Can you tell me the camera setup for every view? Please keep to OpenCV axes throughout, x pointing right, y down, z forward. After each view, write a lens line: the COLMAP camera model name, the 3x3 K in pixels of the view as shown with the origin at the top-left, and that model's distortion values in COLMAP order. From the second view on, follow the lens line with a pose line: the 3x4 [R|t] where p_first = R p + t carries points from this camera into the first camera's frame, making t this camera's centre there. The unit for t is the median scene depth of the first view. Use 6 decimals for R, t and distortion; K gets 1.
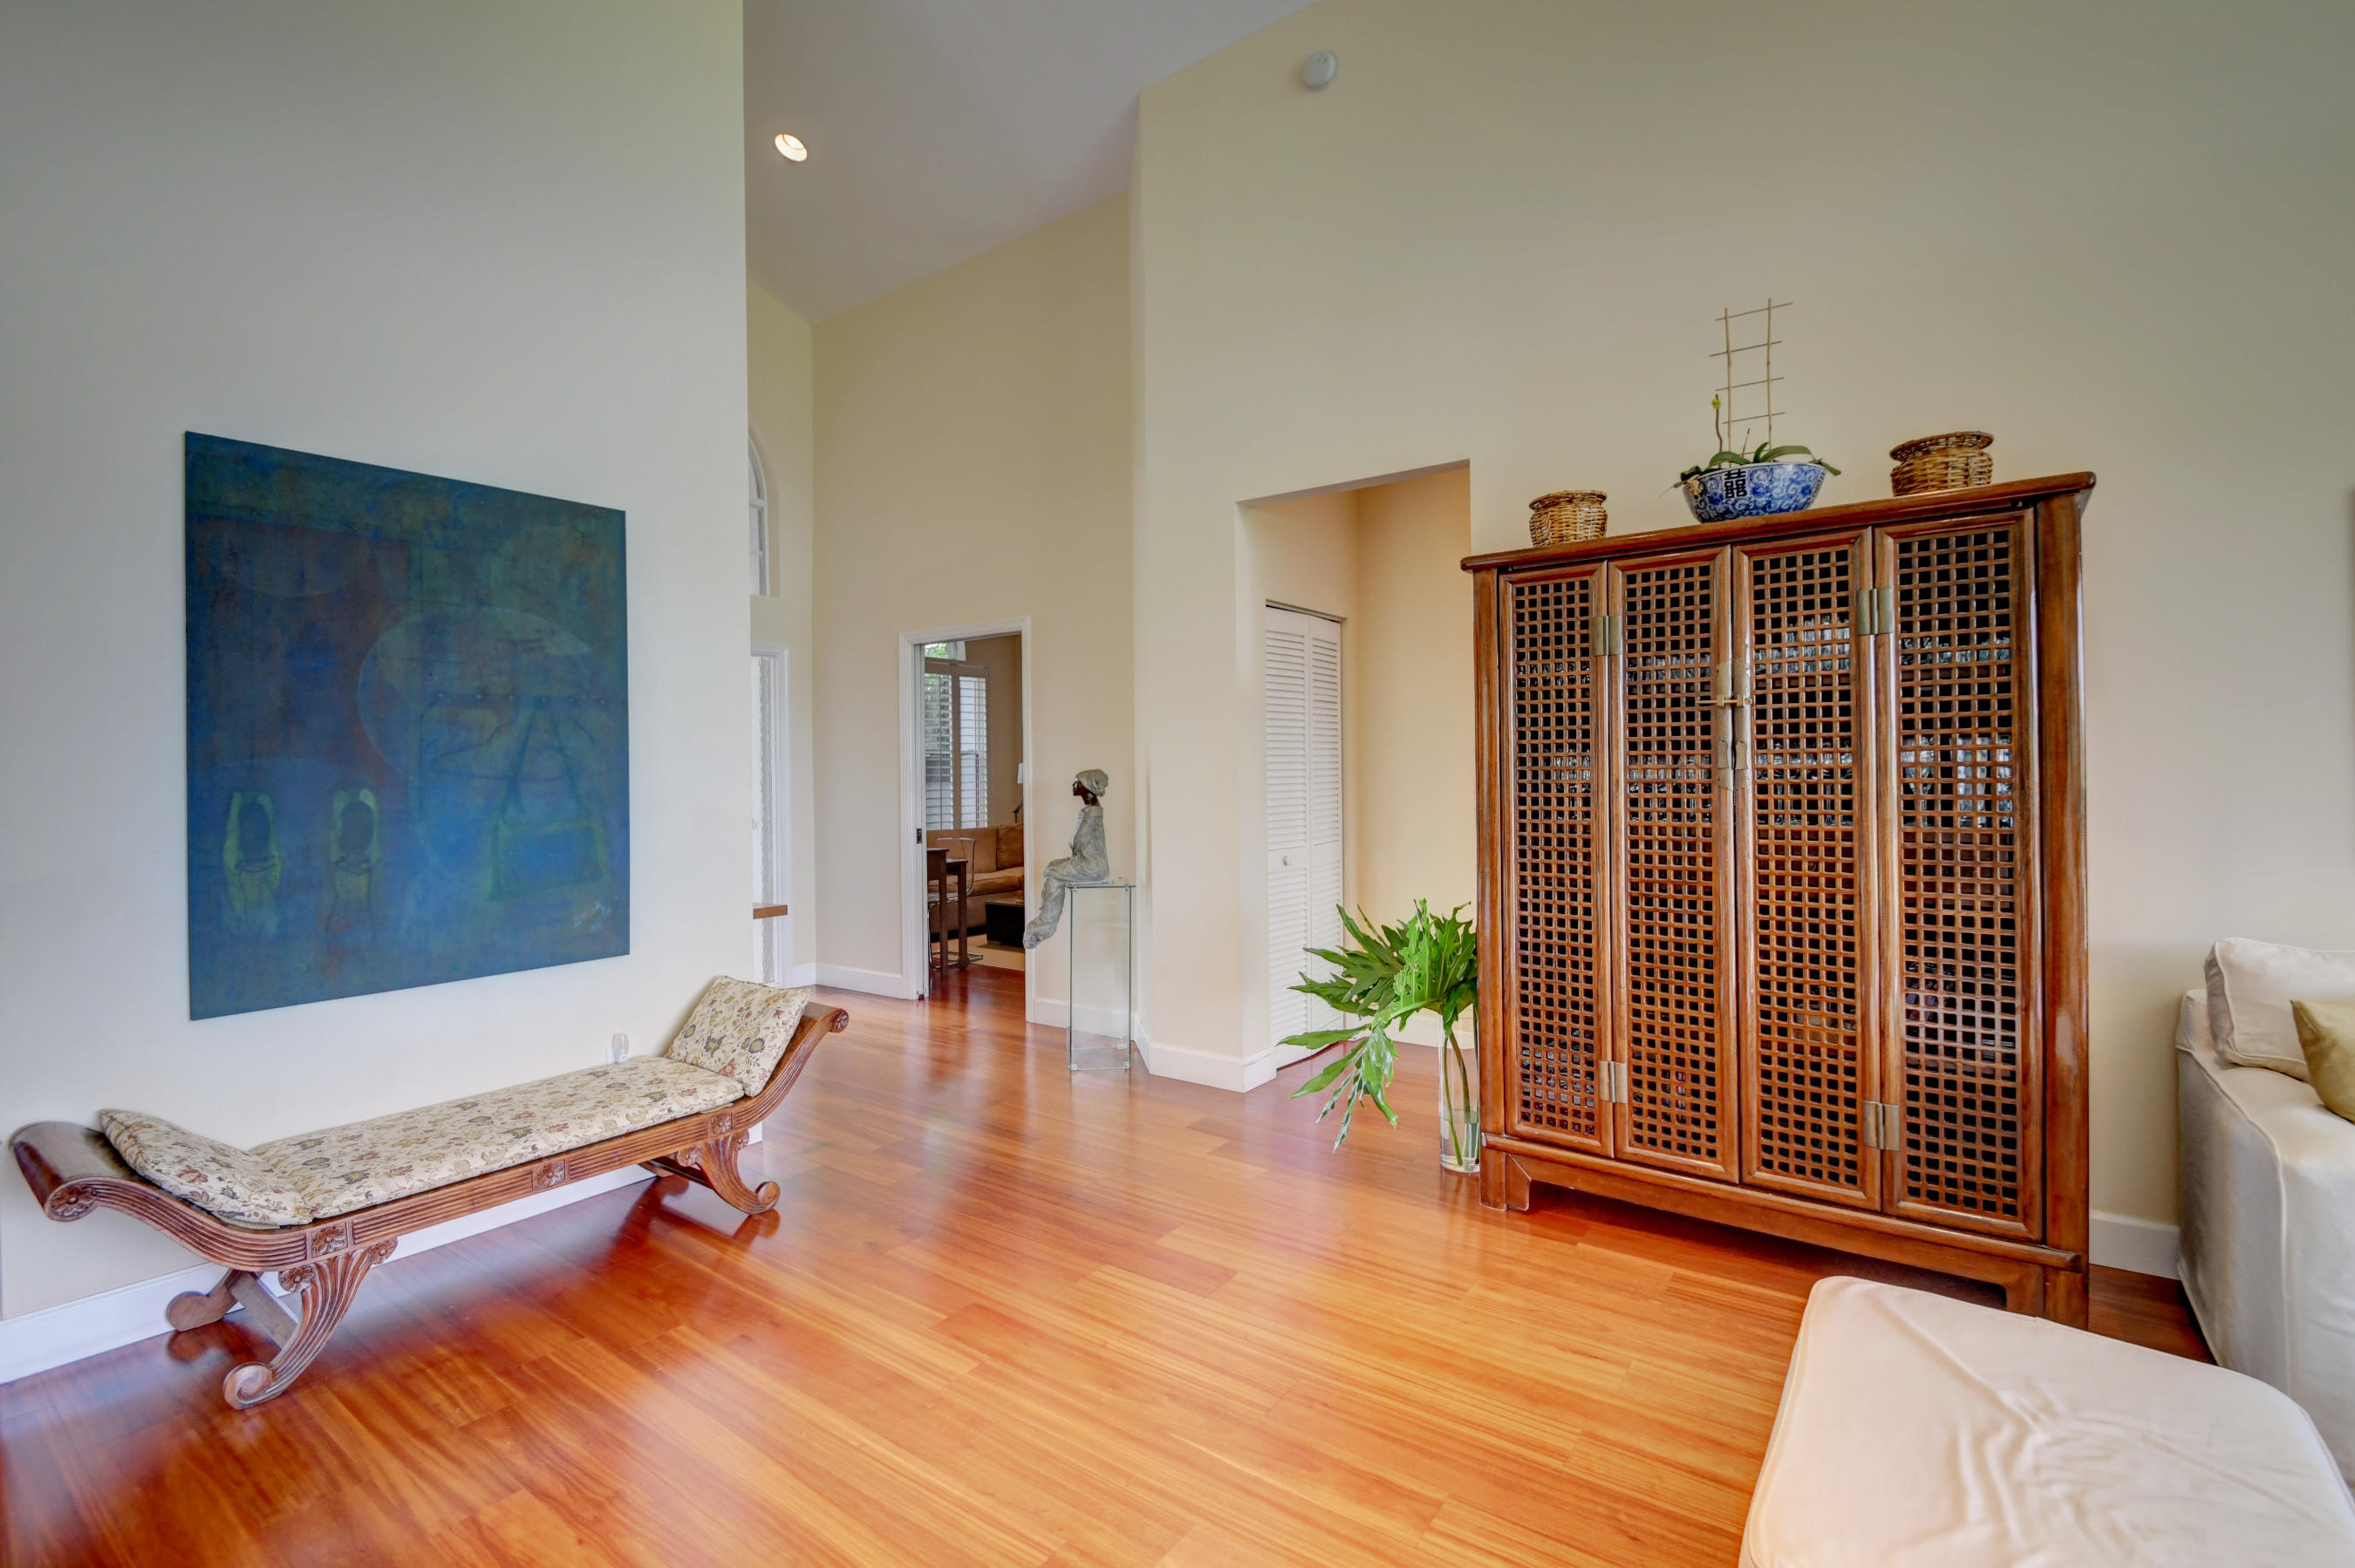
lens RADIAL K [[1038.7, 0, 1188.8], [0, 1038.7, 769.0], [0, 0, 1]] dist [0.006201, -0.013271]
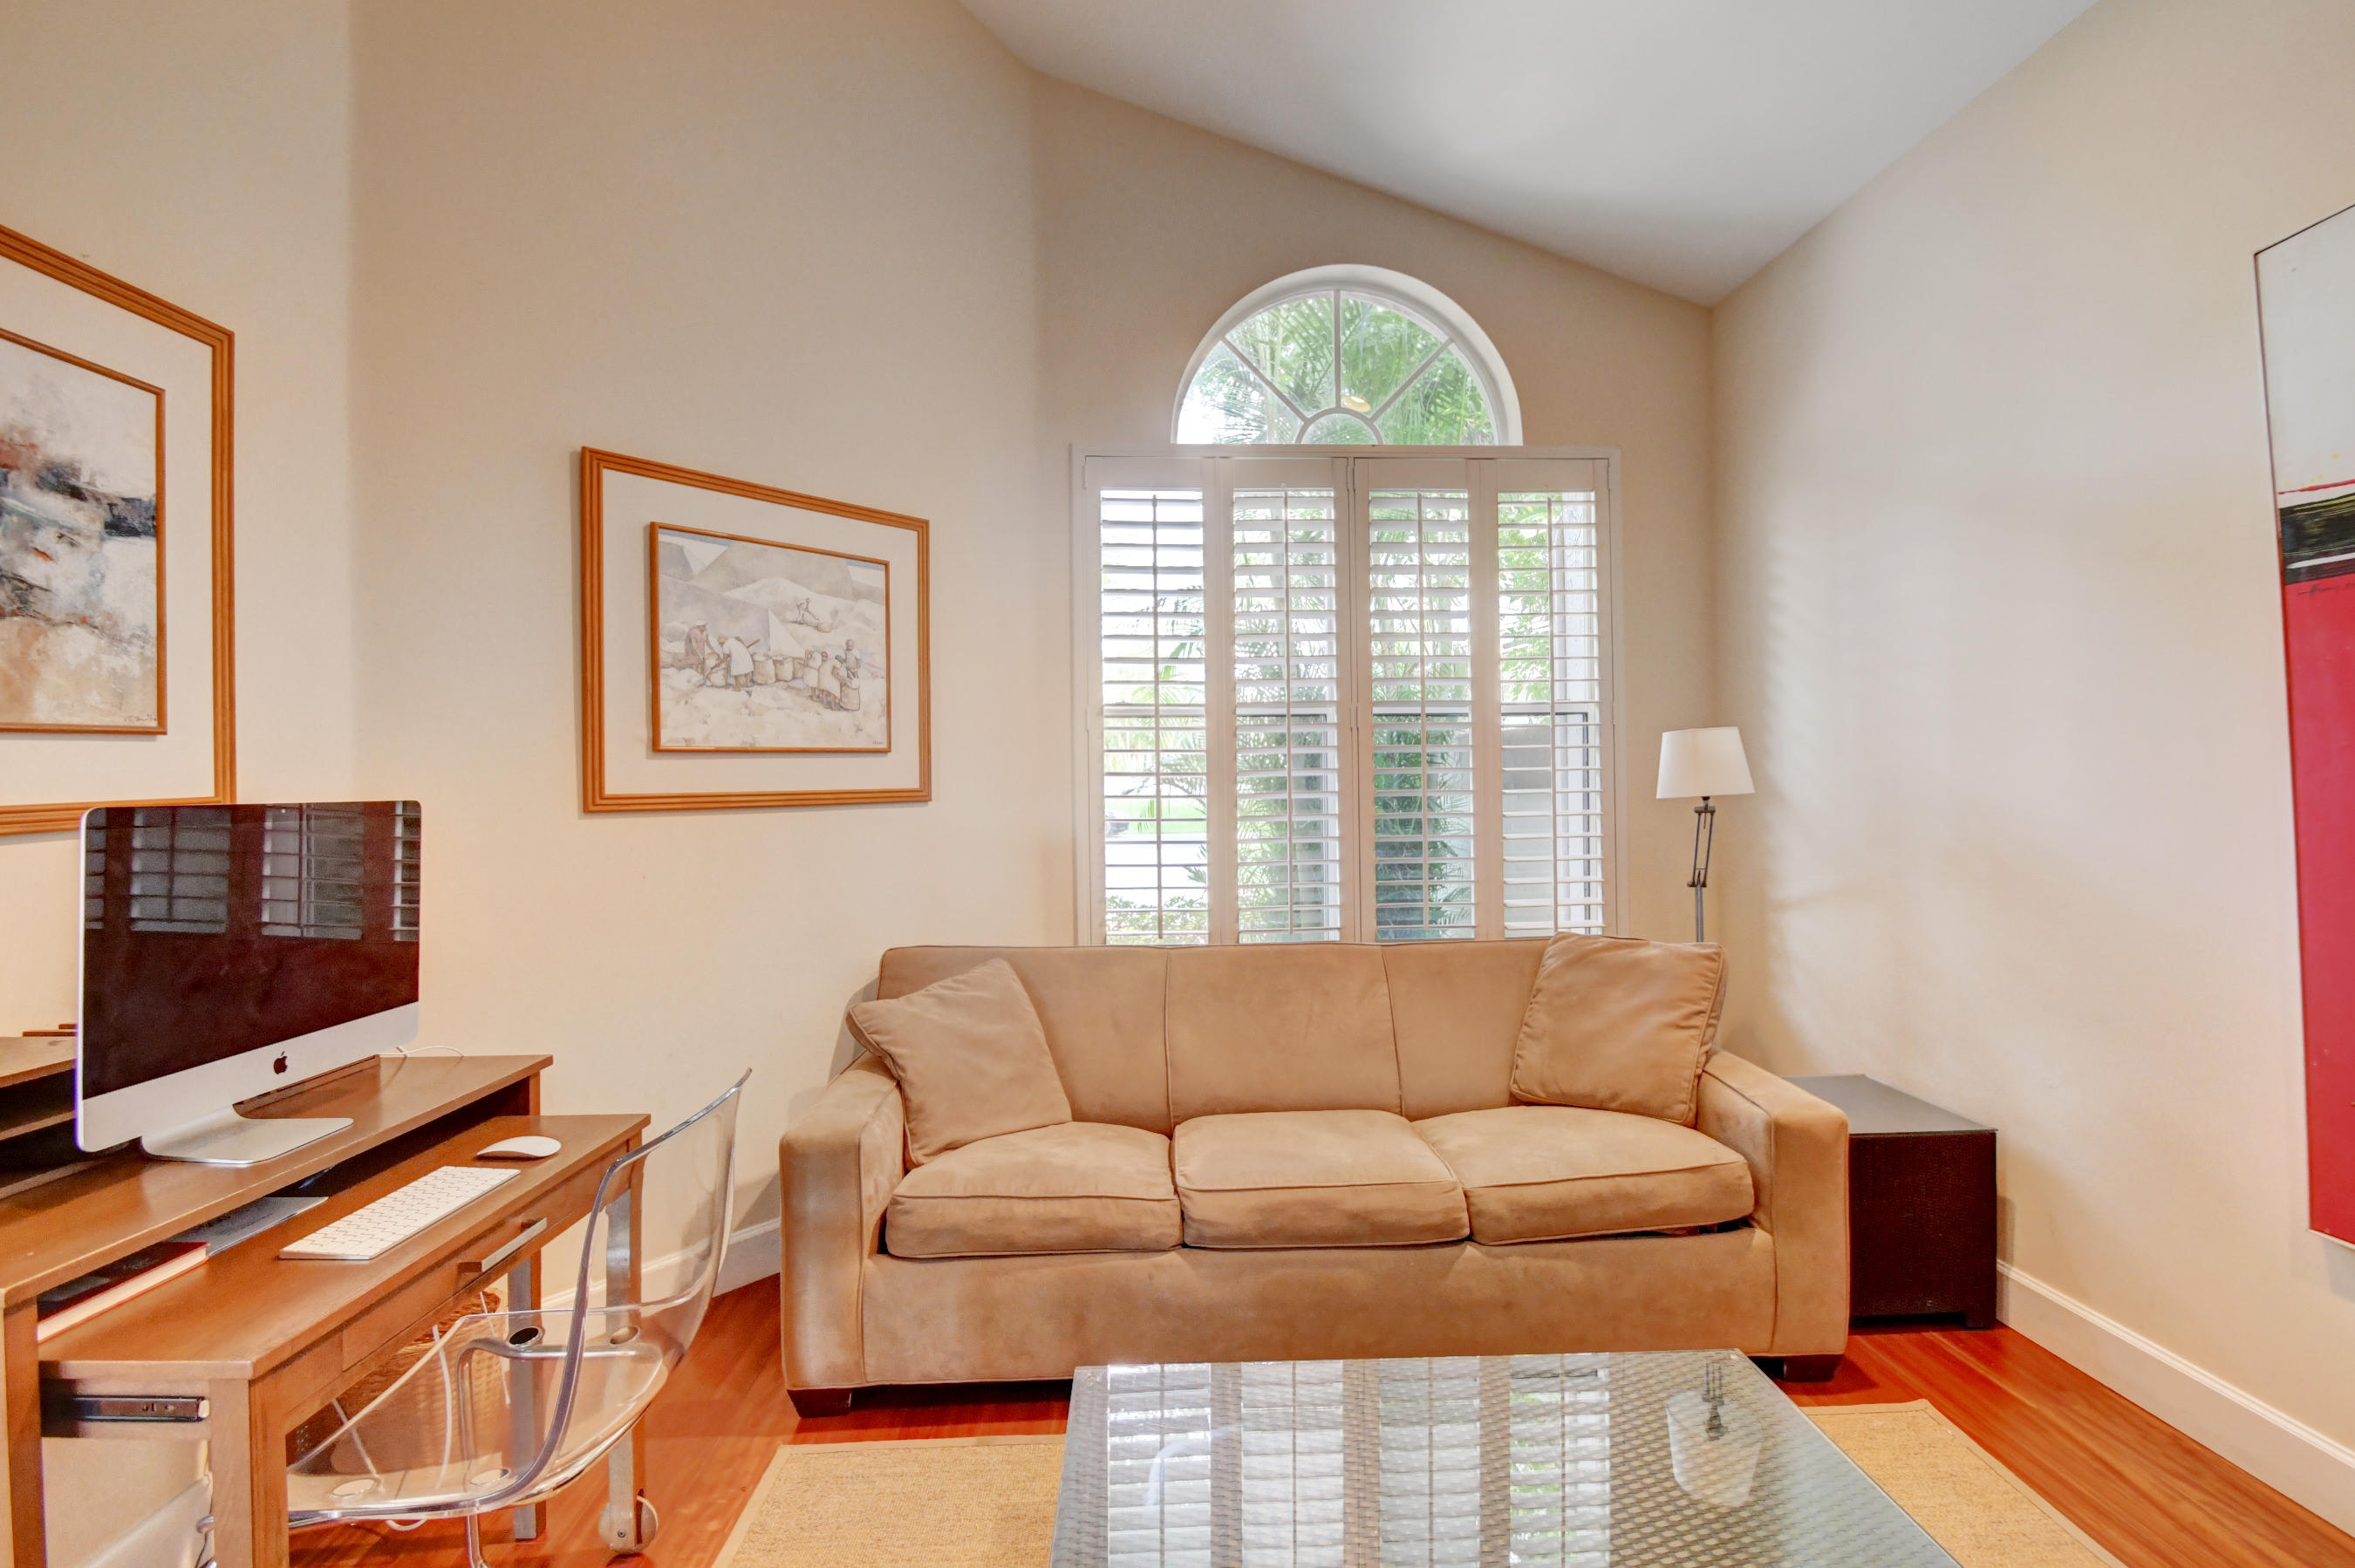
lens RADIAL K [[1038.7, 0, 1188.8], [0, 1038.7, 769.0], [0, 0, 1]] dist [0.006201, -0.013271]
pose [[0.624806, -0.001585, -0.780779, -0.036125], [0.006620, 0.999973, 0.003268, 0.008875], [0.780752, -0.007211, 0.624799, 2.177441]]
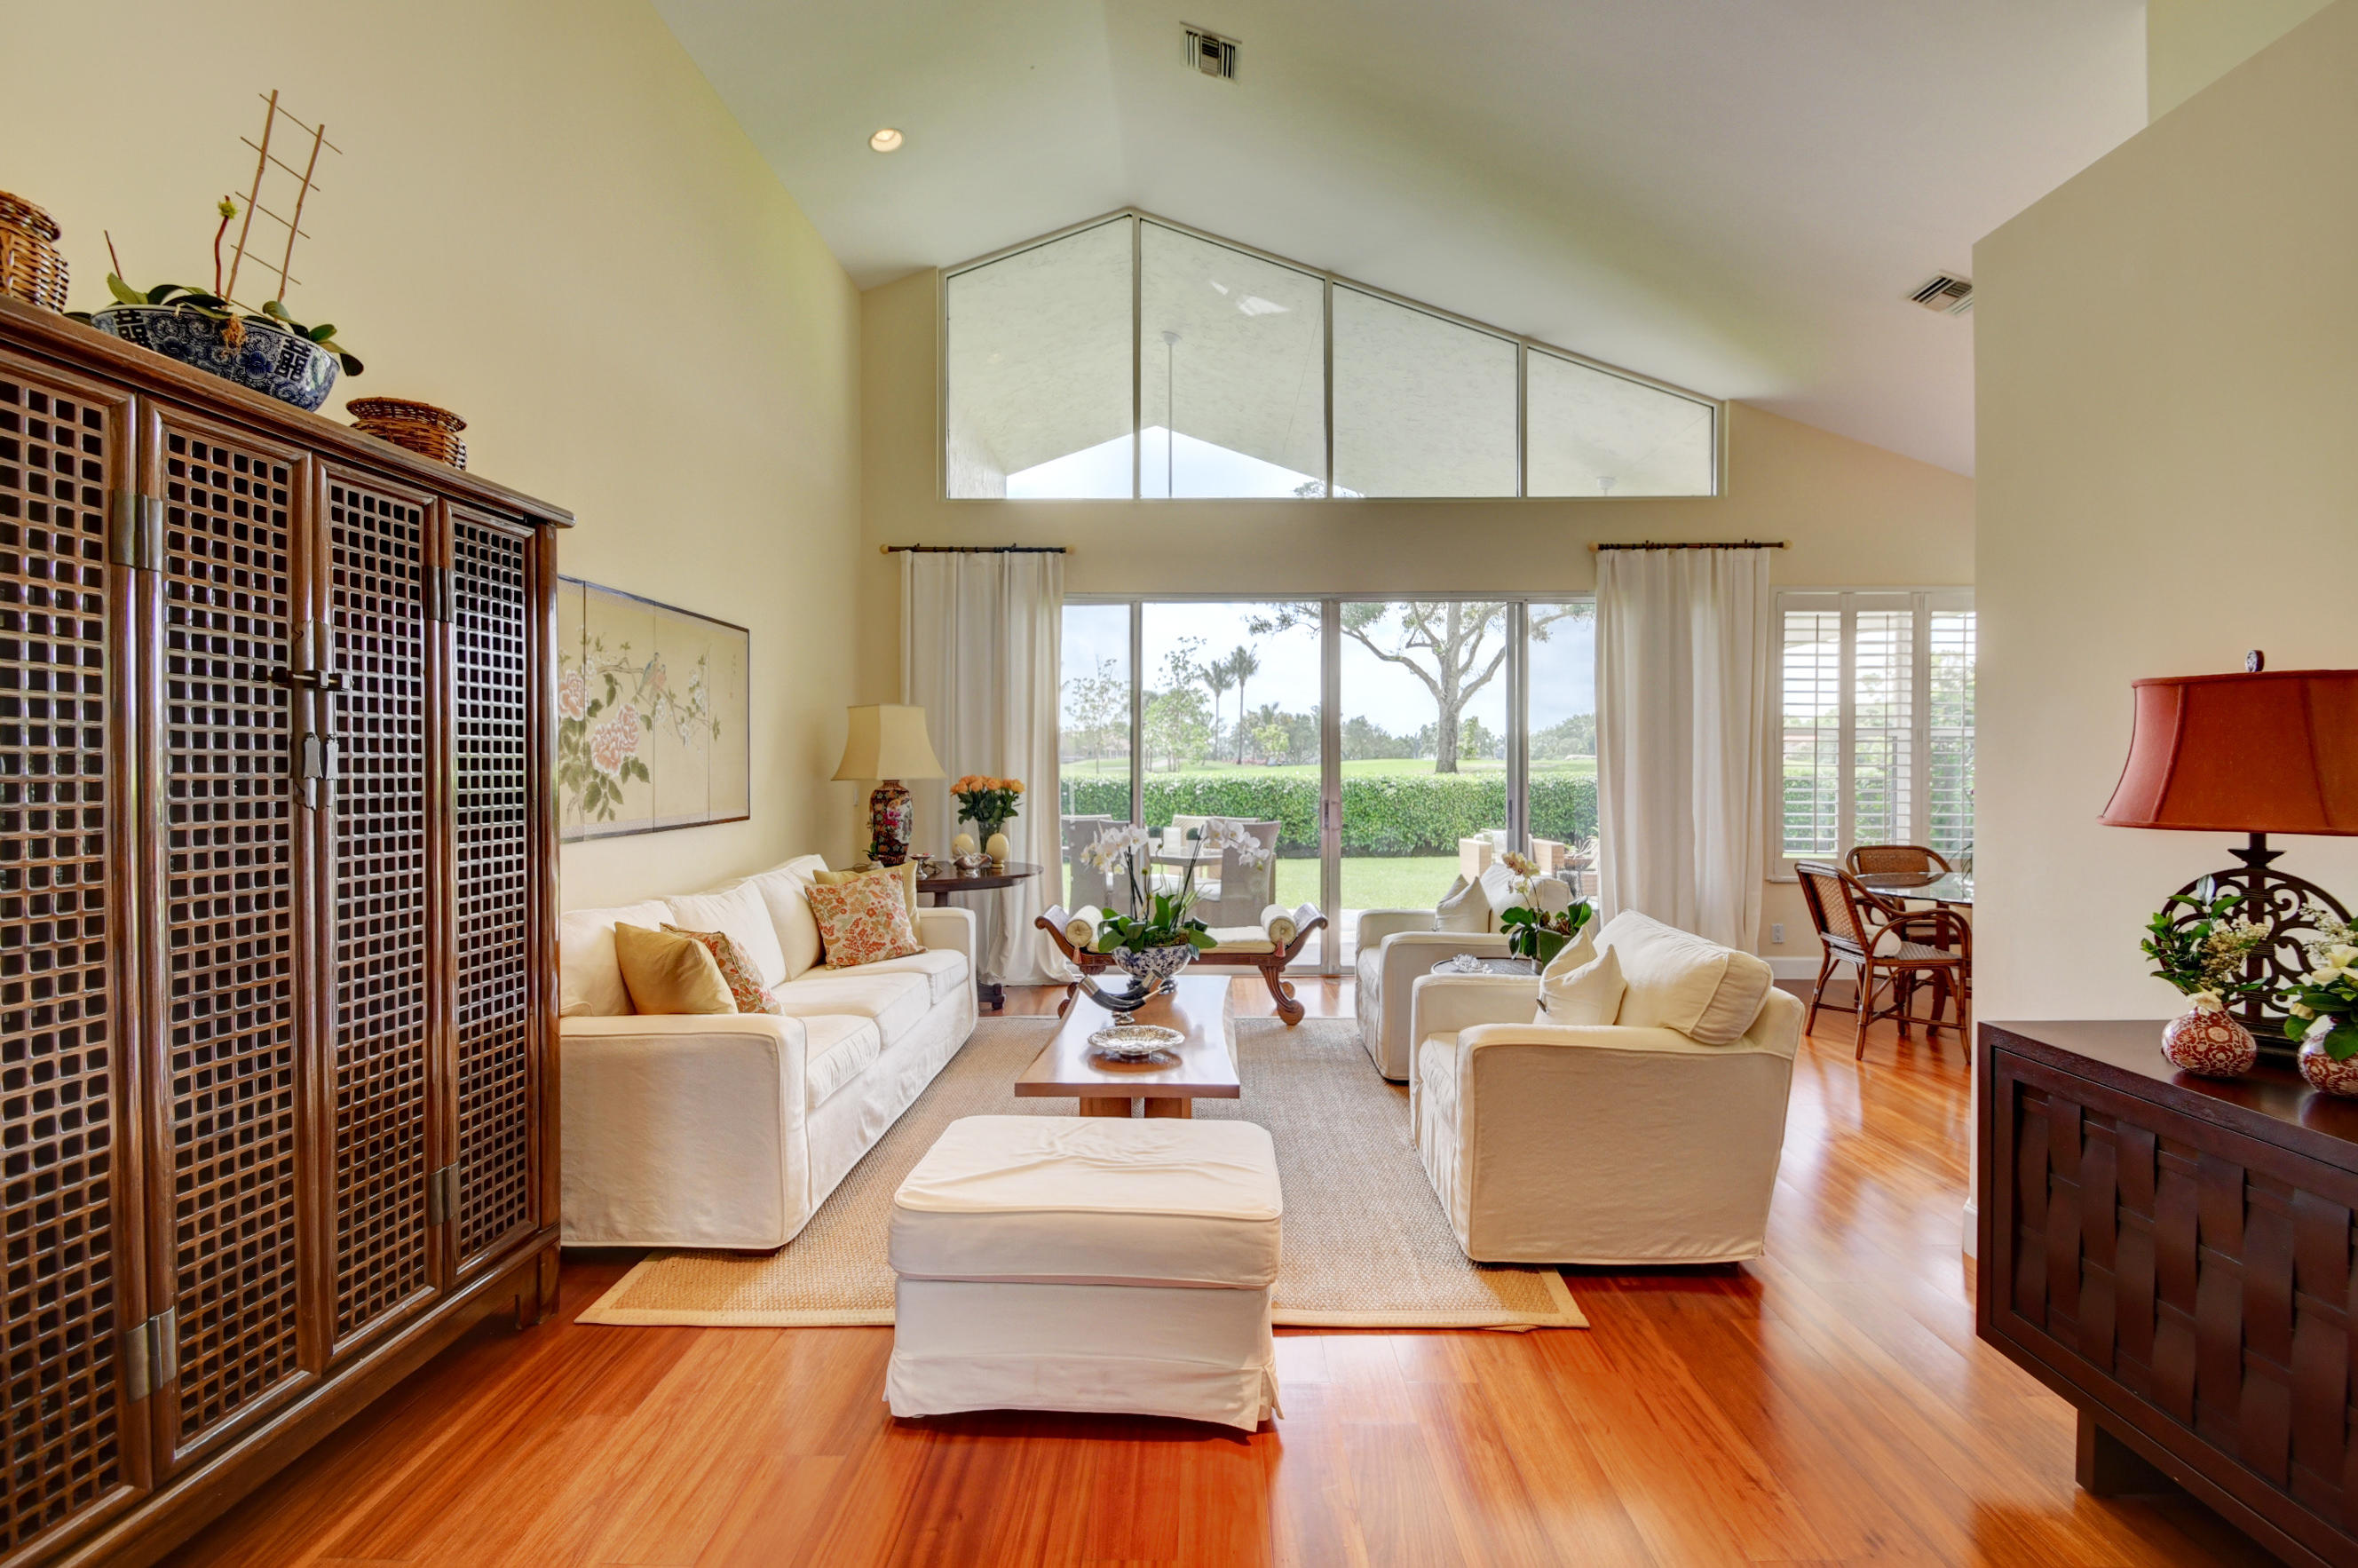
lens RADIAL K [[1055.8, 0, 1185.3], [0, 1055.8, 770.8], [0, 0, 1]] dist [0.008463, -0.013294]
pose [[-0.569542, 0.006754, 0.821934, -0.317120], [0.004875, 0.999976, -0.004839, -0.000359], [-0.821948, 0.001251, -0.569561, 0.777786]]
